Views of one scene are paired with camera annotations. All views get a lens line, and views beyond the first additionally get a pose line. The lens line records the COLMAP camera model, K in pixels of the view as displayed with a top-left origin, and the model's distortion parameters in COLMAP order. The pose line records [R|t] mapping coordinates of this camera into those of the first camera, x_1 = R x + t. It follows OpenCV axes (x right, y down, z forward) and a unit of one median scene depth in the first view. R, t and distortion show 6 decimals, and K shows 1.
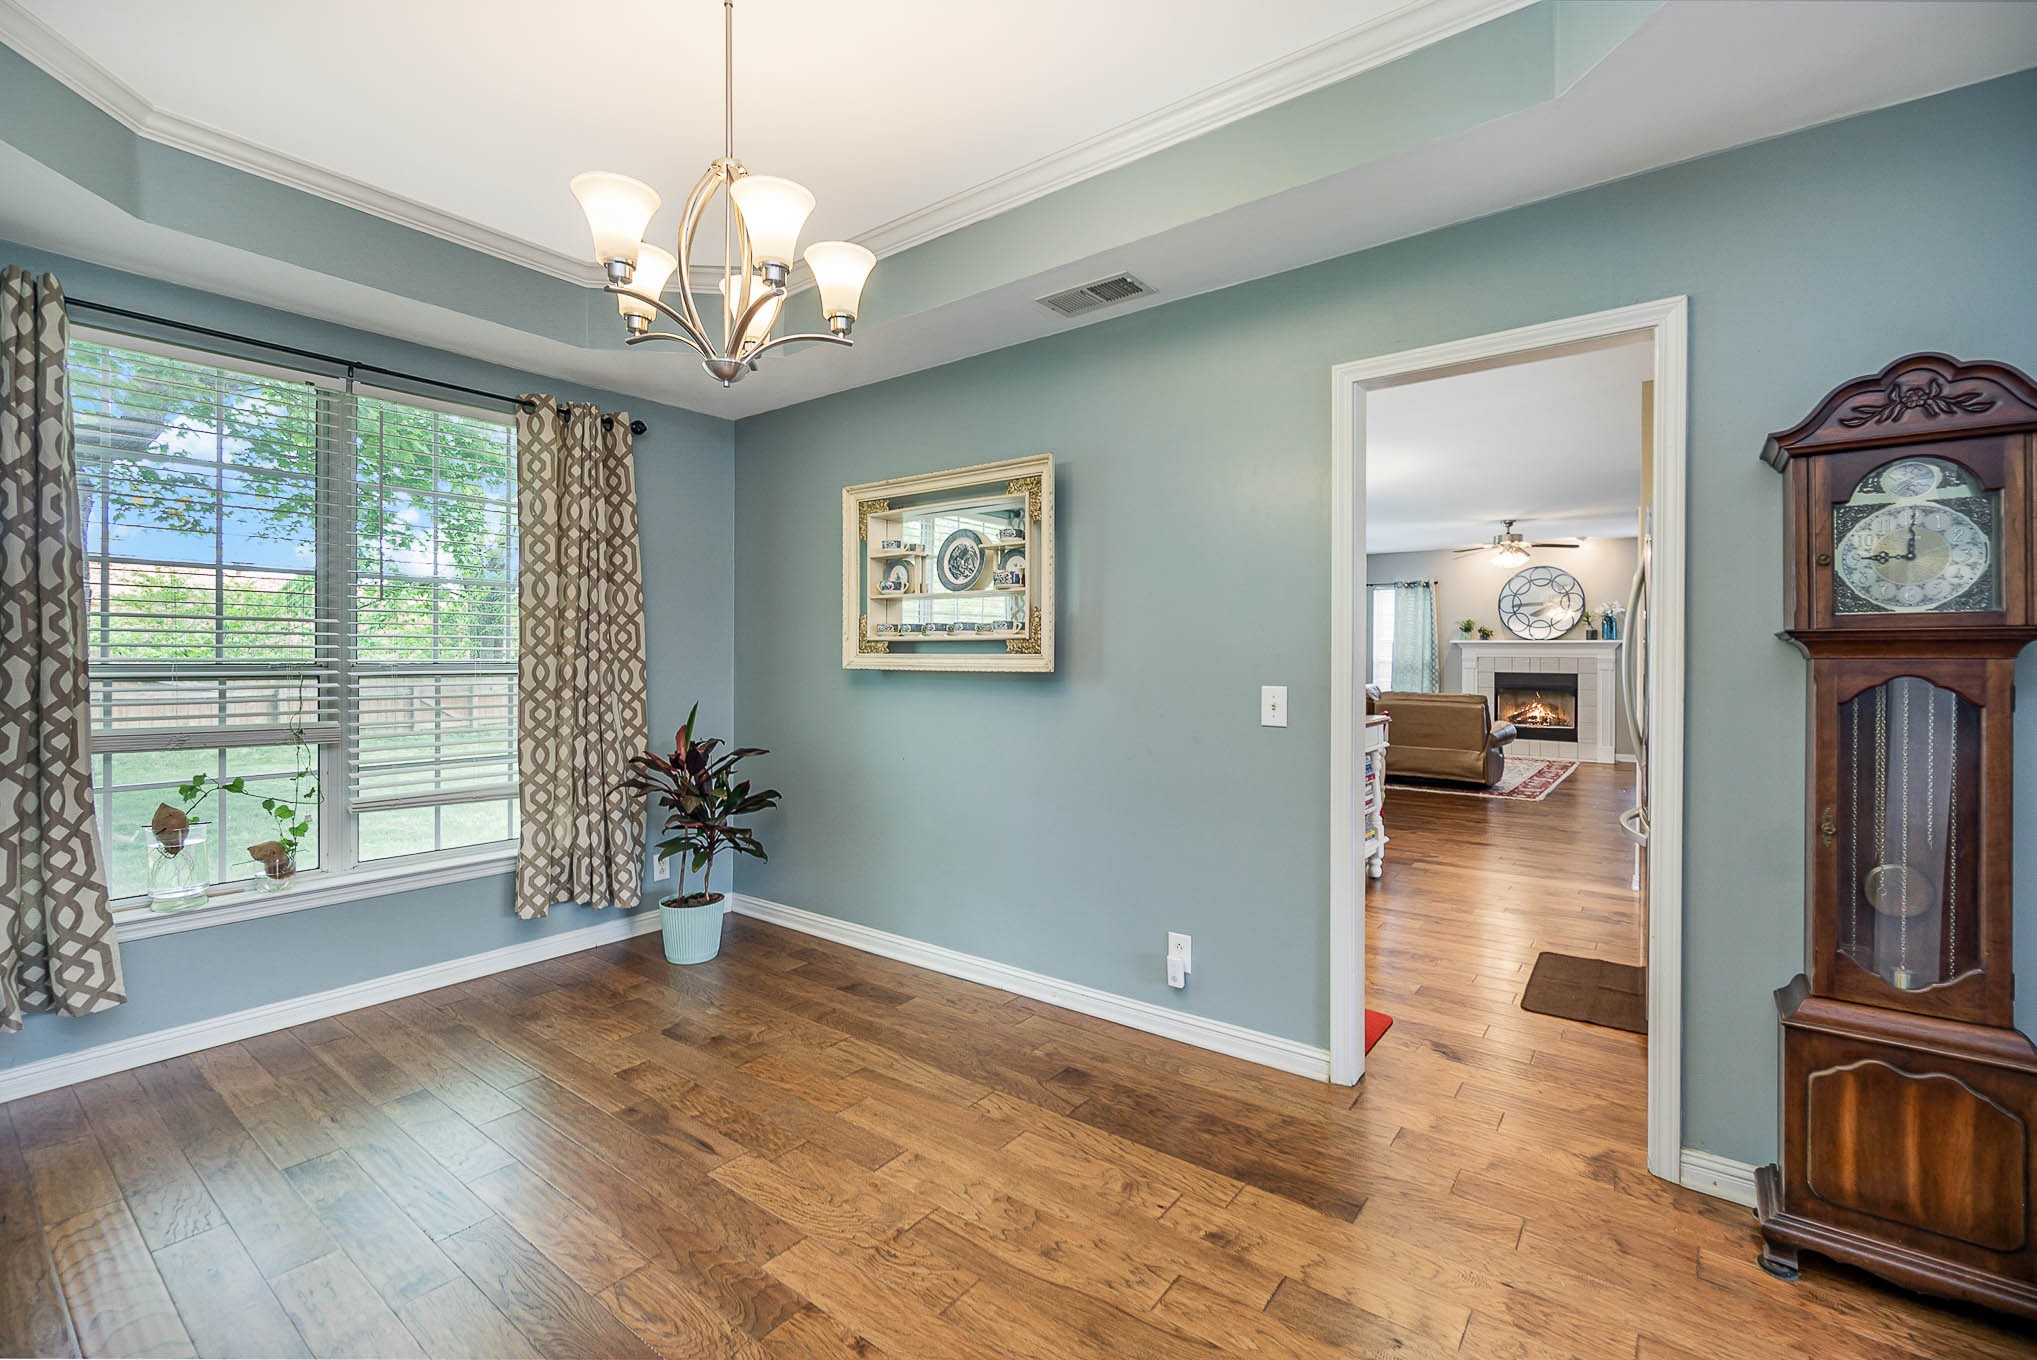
lens RADIAL K [[881.4, 0, 1018.5], [0, 881.4, 664.1], [0, 0, 1]] dist [0.000230, -0.000072]
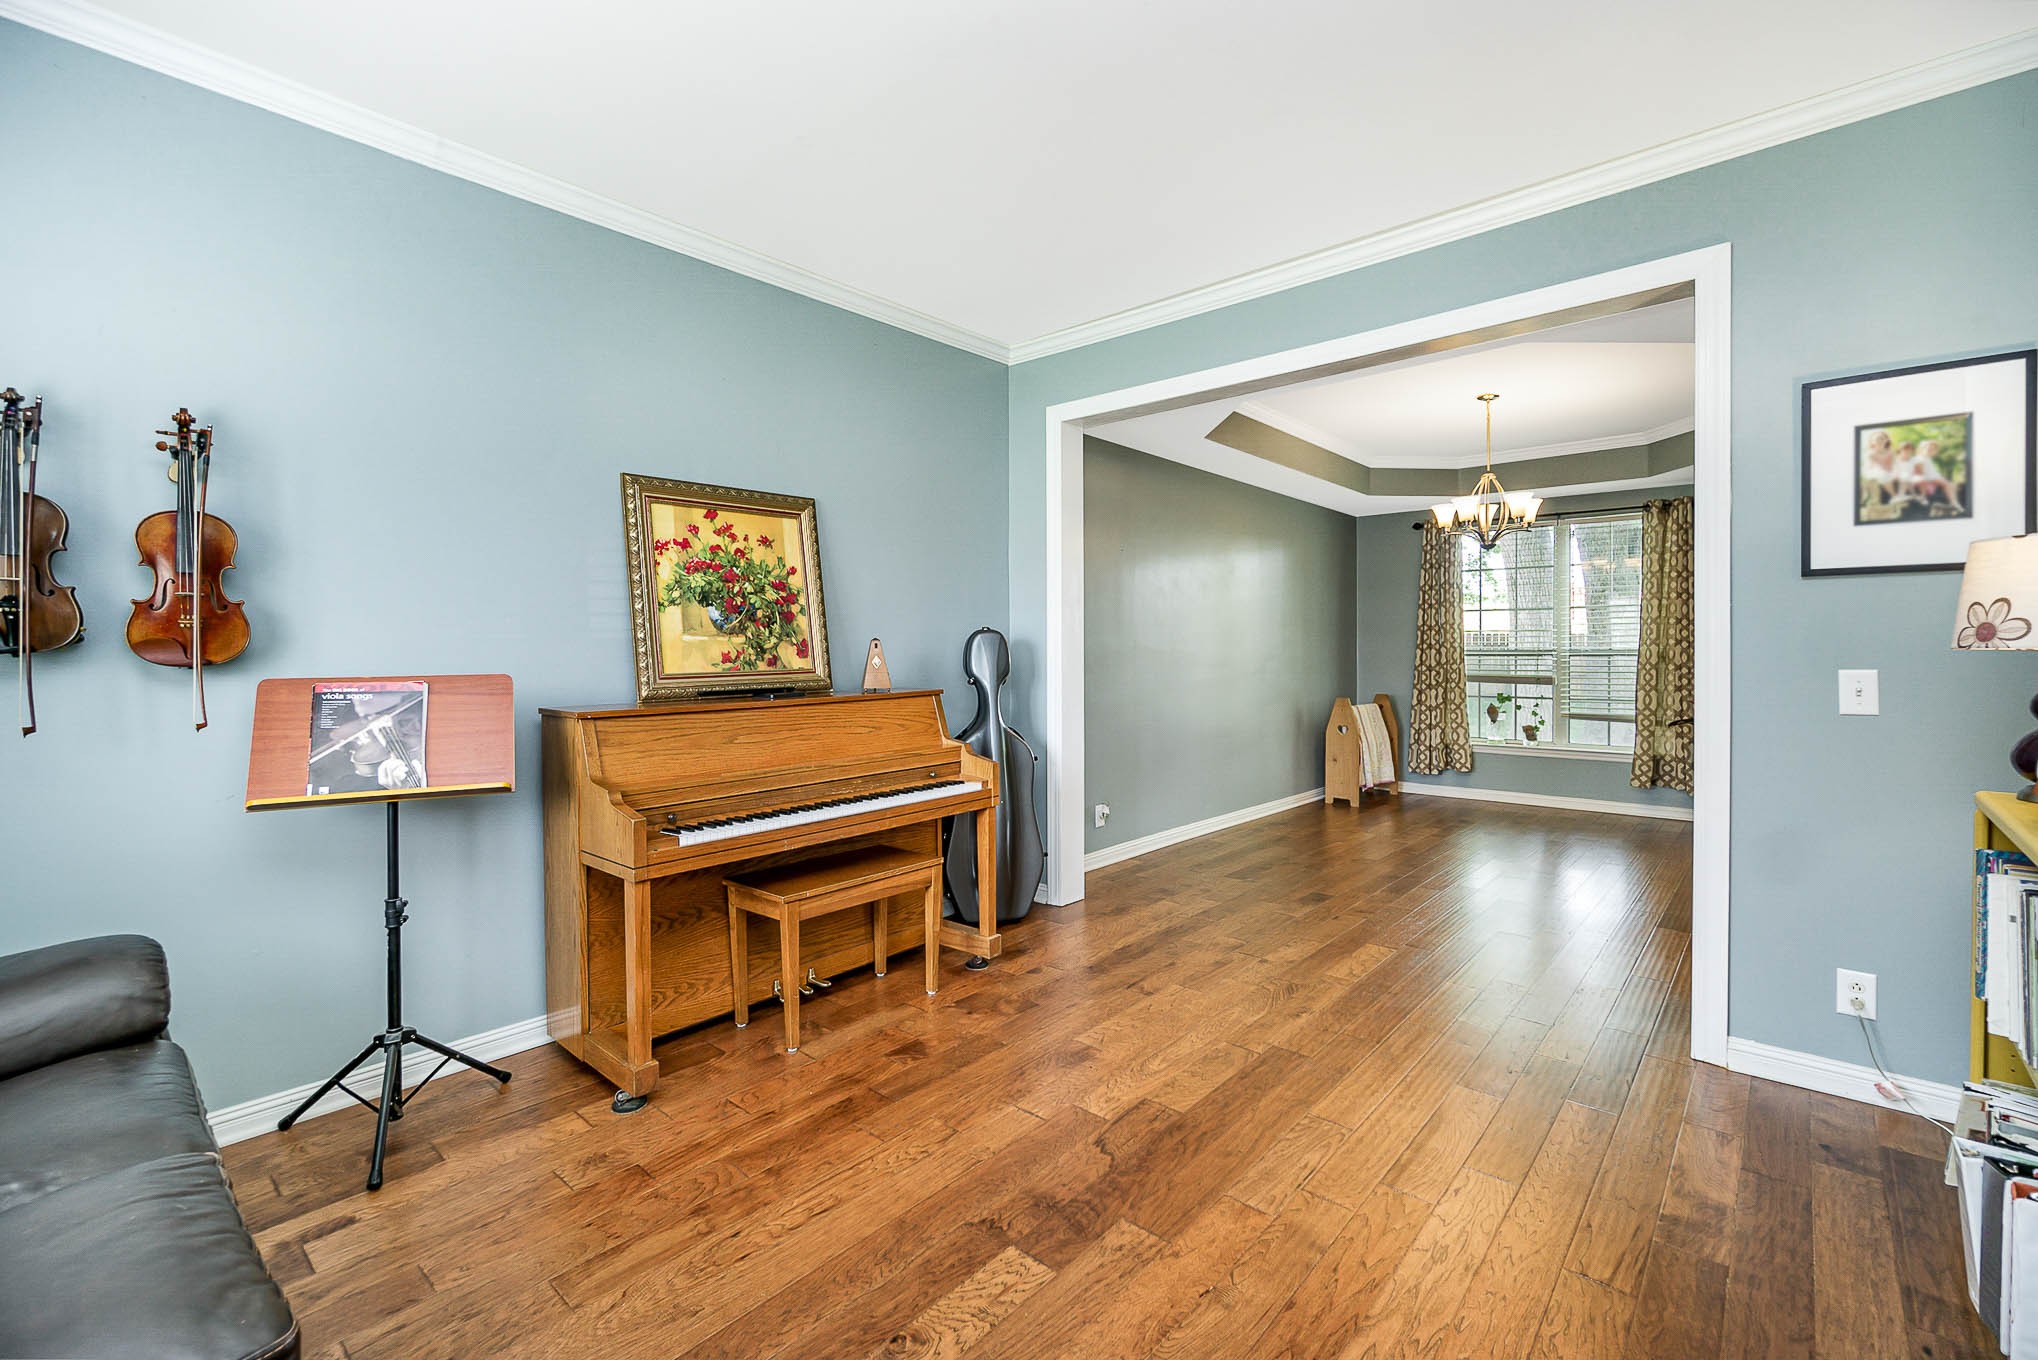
lens RADIAL K [[868.6, 0, 1019.9], [0, 868.6, 661.8], [0, 0, 1]] dist [-0.001793, -0.000312]
pose [[-0.076572, 0.015045, -0.996951, 1.473453], [-0.000779, 0.999885, 0.015149, -0.001512], [0.997064, 0.001937, -0.076551, -0.168799]]
